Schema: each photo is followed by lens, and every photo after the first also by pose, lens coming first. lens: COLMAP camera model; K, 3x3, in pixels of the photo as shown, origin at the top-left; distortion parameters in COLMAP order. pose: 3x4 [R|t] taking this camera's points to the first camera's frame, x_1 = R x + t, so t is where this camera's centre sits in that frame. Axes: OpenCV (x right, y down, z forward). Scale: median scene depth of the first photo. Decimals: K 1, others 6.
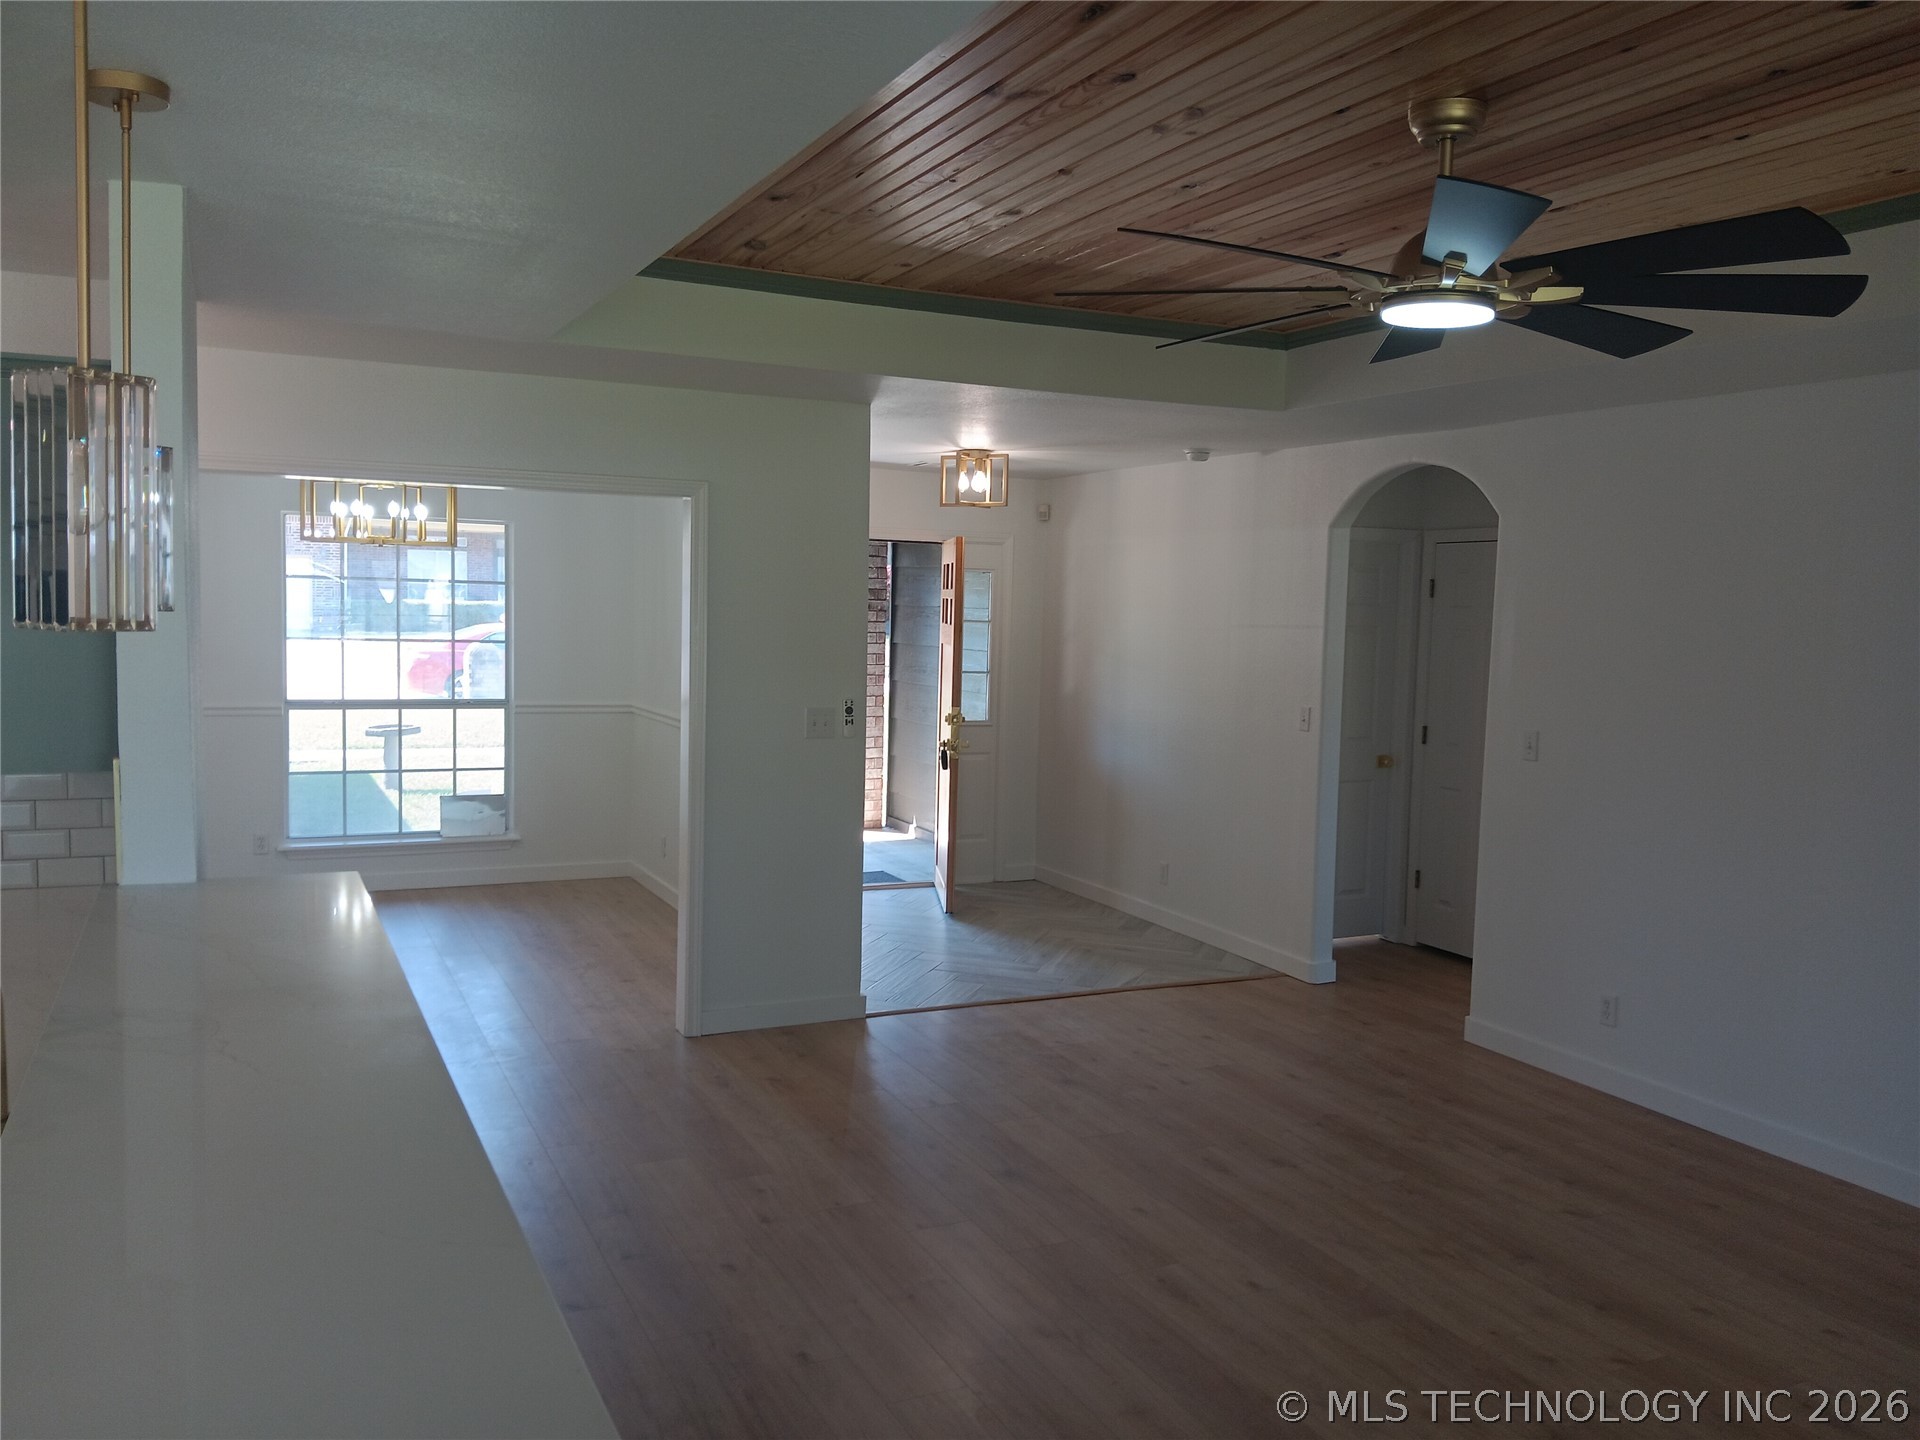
lens RADIAL K [[1482.2, 0, 941.9], [0, 1482.2, 726.0], [0, 0, 1]] dist [0.078521, -0.174669]
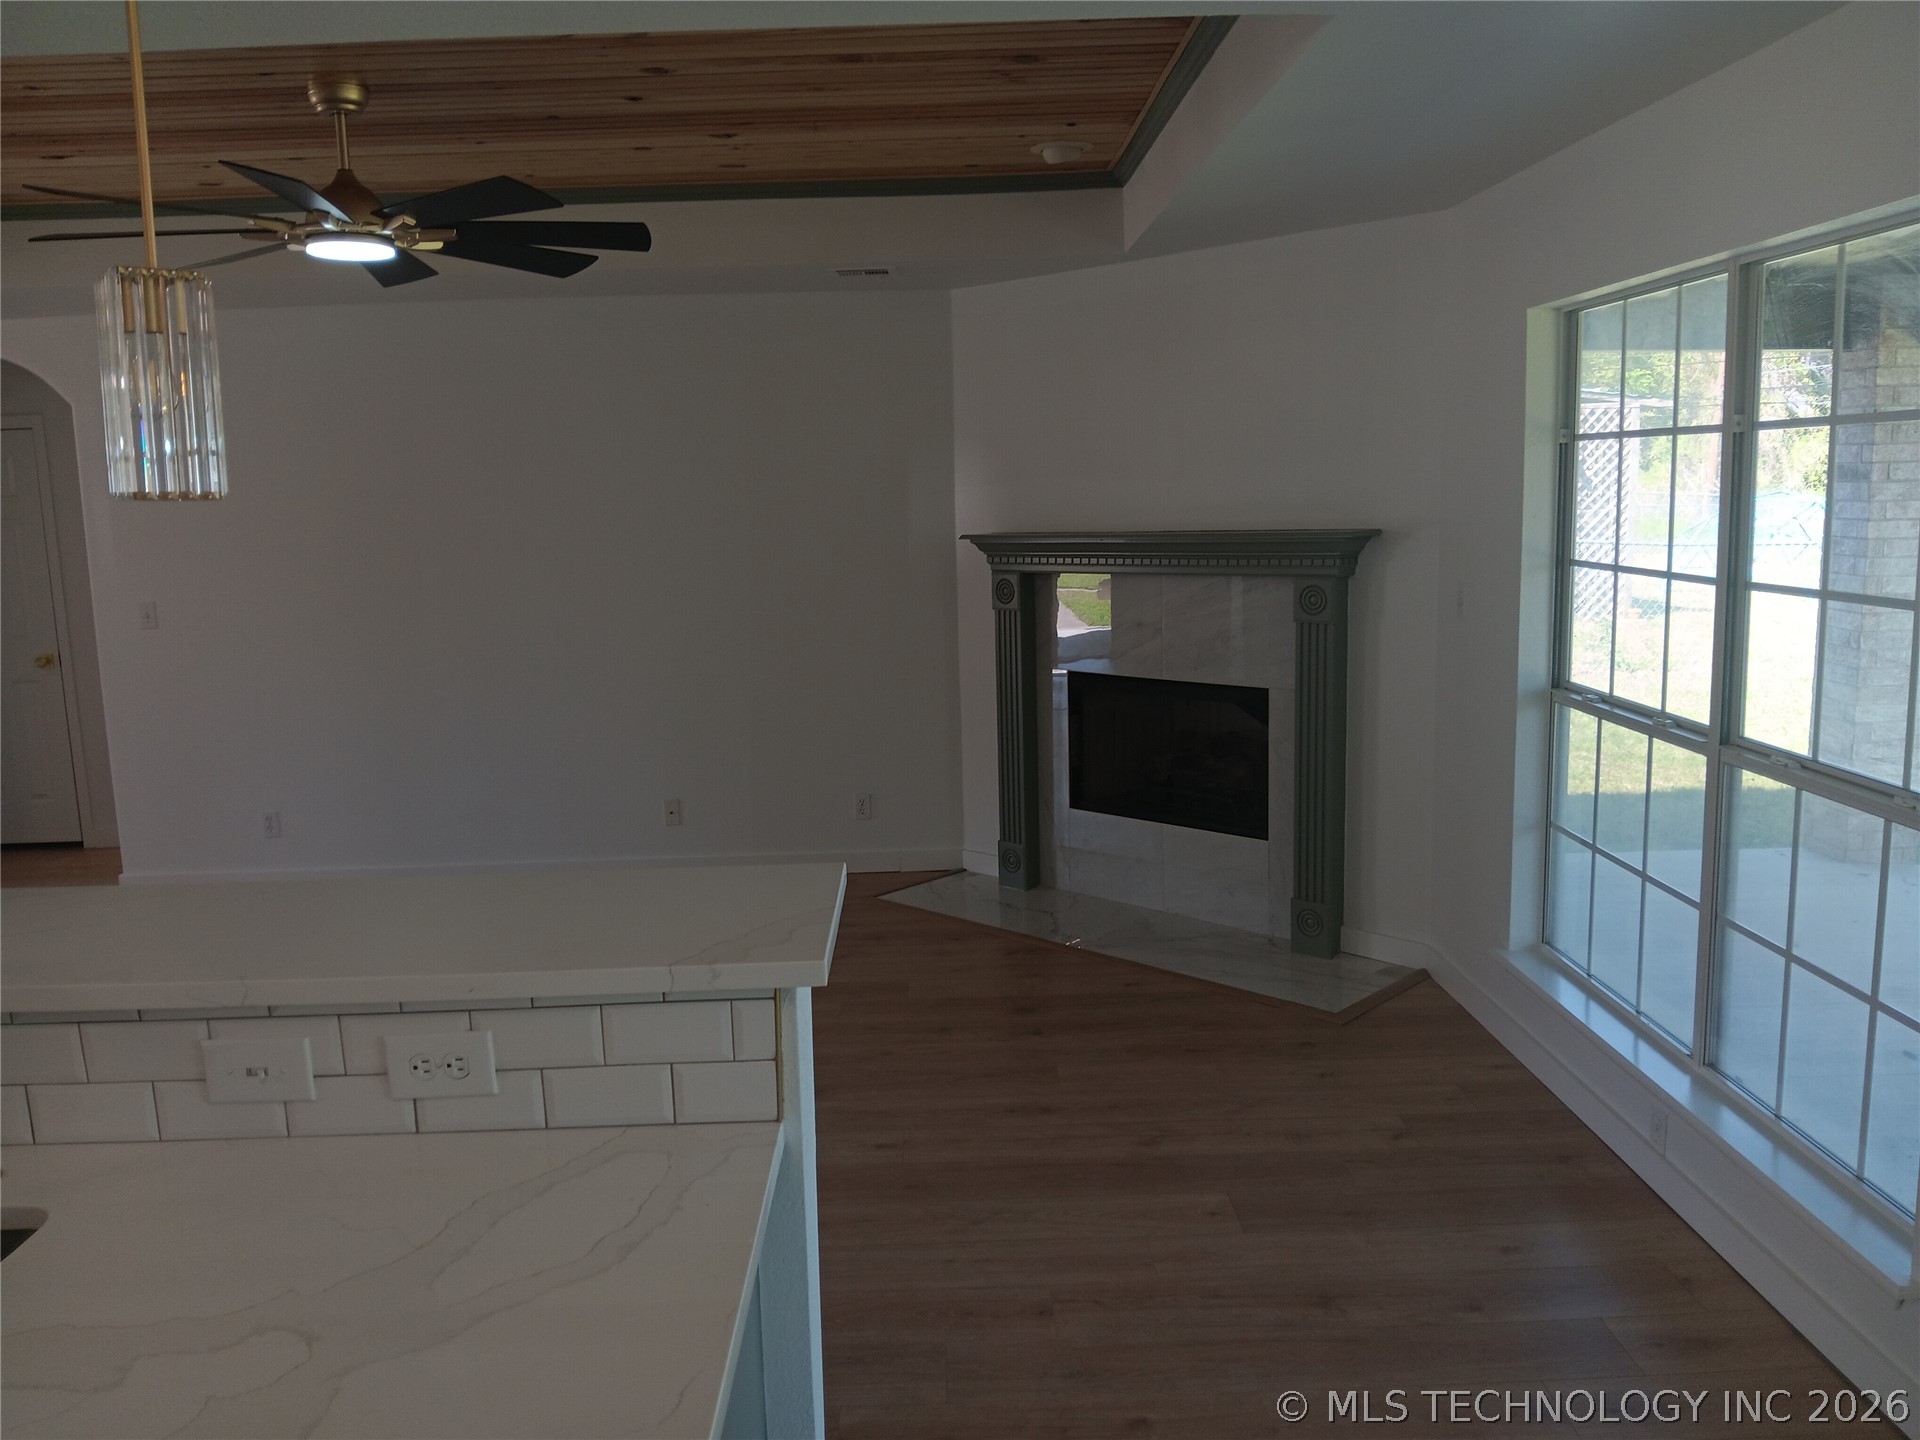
lens RADIAL K [[1477.4, 0, 925.7], [0, 1477.4, 718.6], [0, 0, 1]] dist [0.118363, -0.267400]
pose [[0.432407, -0.176157, 0.884303, -0.270109], [0.114660, 0.983511, 0.139853, -0.000194], [-0.894358, 0.040921, 0.445476, -0.002400]]
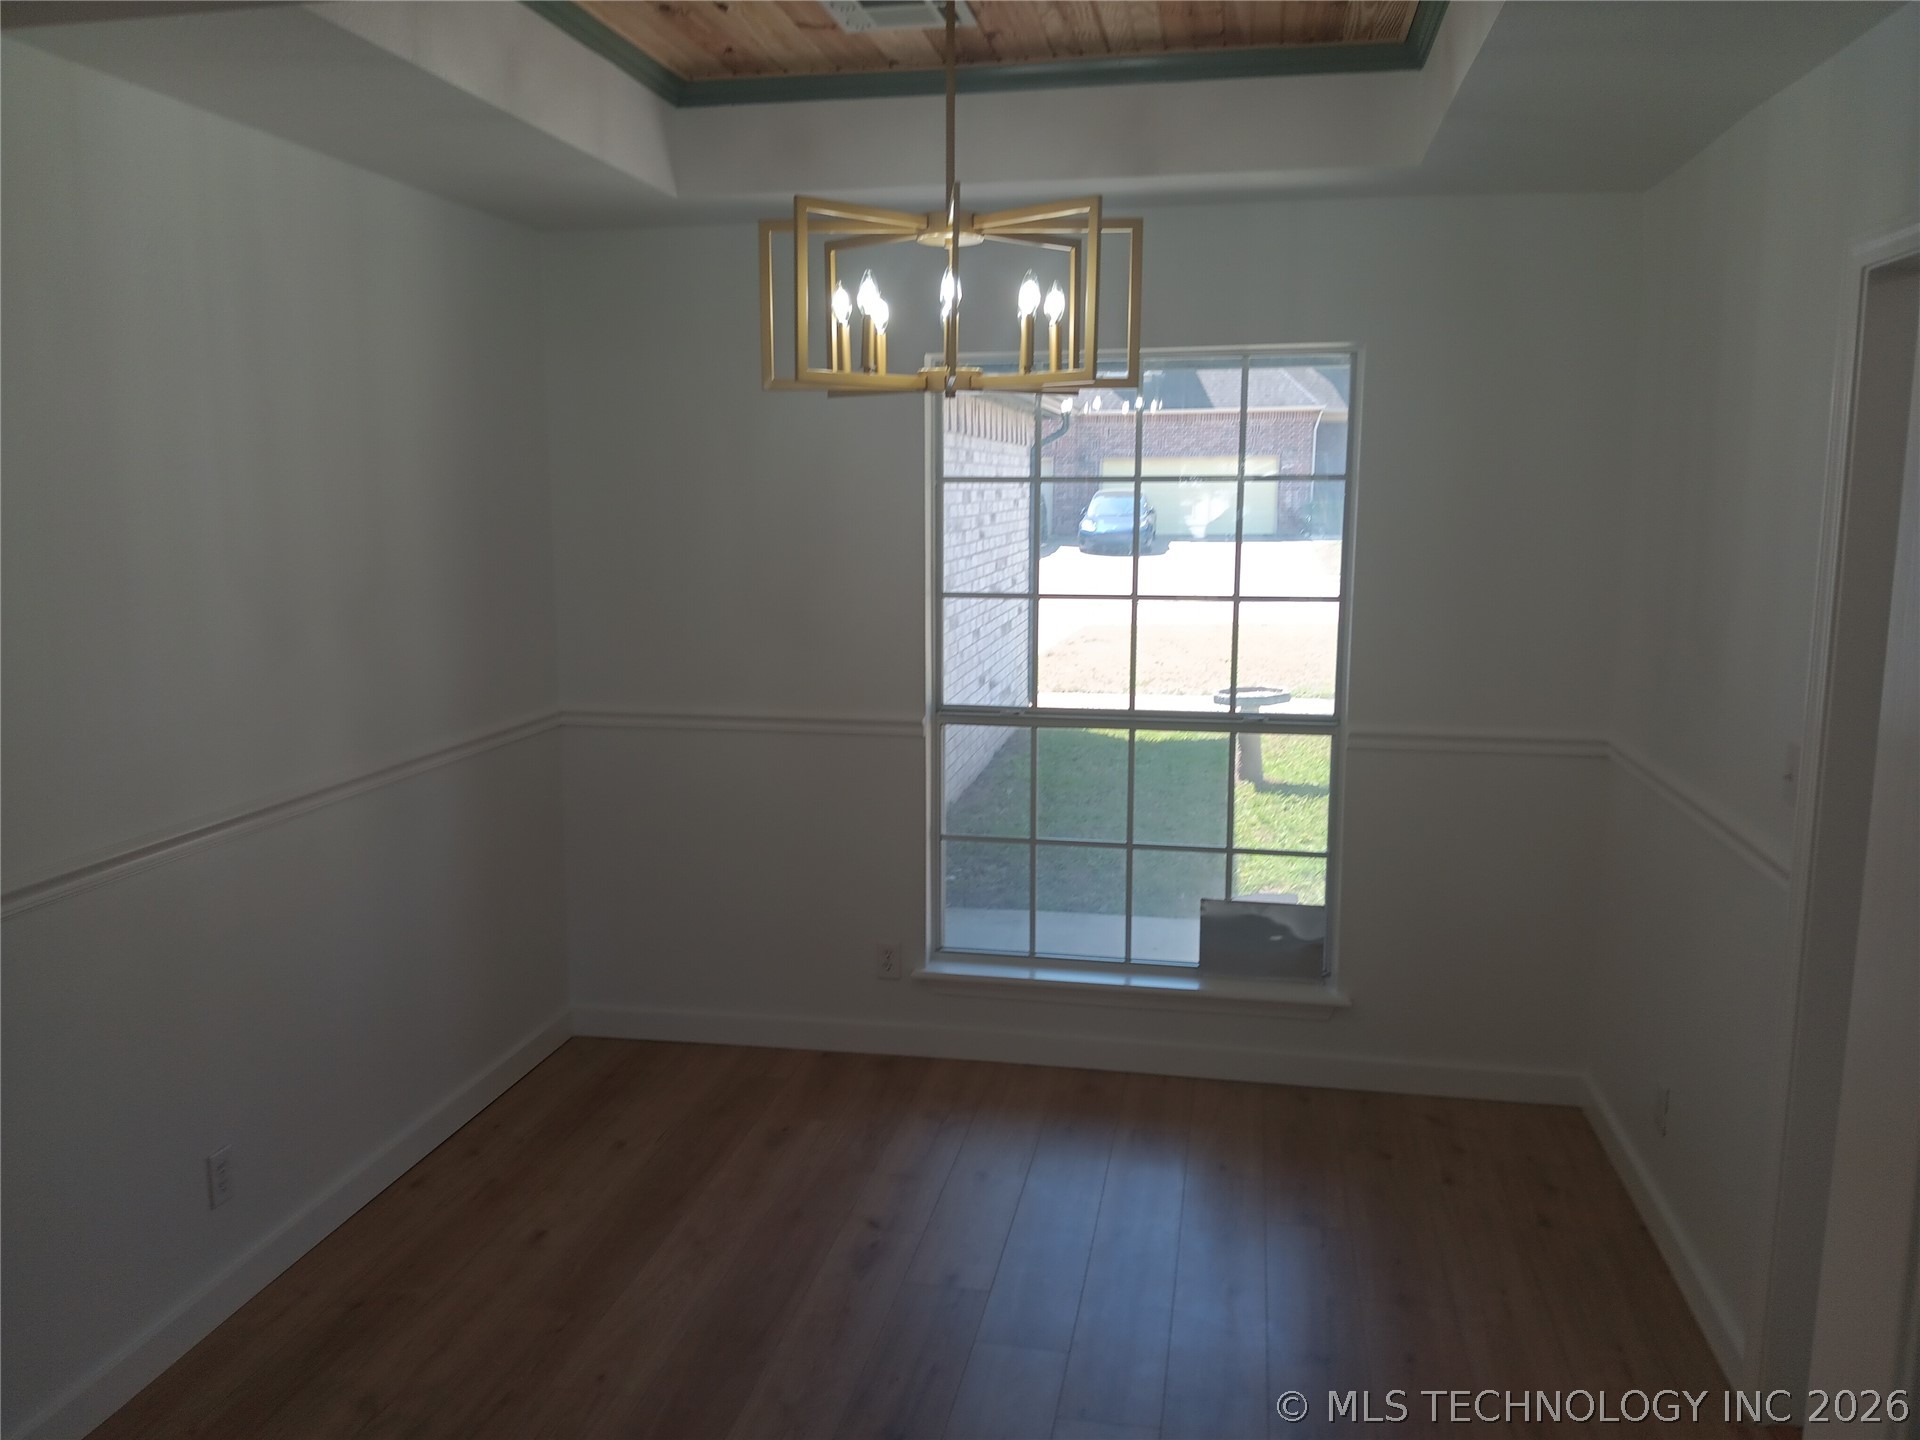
lens RADIAL K [[1482.2, 0, 941.9], [0, 1482.2, 726.0], [0, 0, 1]] dist [0.078521, -0.174669]
pose [[0.797752, 0.065854, -0.599379, -0.119379], [-0.024583, 0.996744, 0.076793, -0.057486], [0.602485, -0.046527, 0.796773, 0.621618]]
